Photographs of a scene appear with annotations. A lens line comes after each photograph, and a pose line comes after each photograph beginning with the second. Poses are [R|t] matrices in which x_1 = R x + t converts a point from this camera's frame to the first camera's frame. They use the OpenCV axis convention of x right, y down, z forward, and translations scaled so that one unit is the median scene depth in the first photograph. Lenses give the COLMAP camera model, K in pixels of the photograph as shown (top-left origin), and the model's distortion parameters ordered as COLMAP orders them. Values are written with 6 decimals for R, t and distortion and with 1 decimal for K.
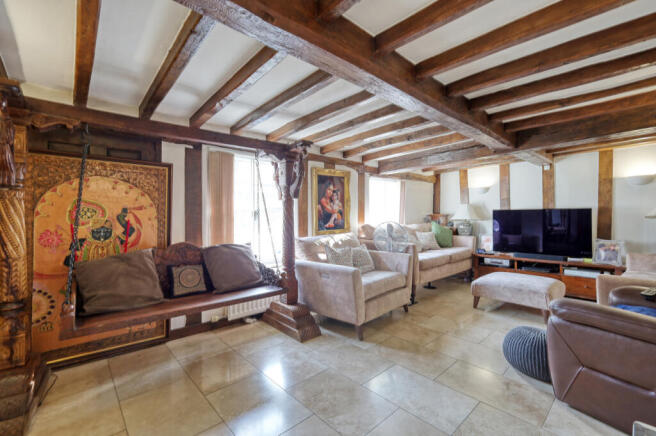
lens RADIAL K [[284.2, 0, 328.5], [0, 284.2, 215.6], [0, 0, 1]] dist [0.002374, 0.000188]
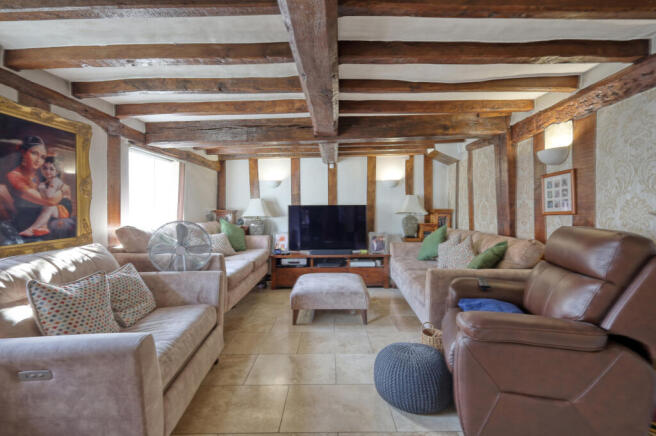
lens RADIAL K [[284.2, 0, 328.5], [0, 284.2, 215.6], [0, 0, 1]] dist [0.002374, 0.000188]
pose [[0.671059, -0.007332, 0.741368, -0.018922], [-0.000832, 0.999943, 0.010642, 0.002990], [-0.741403, -0.007758, 0.671015, 0.319252]]
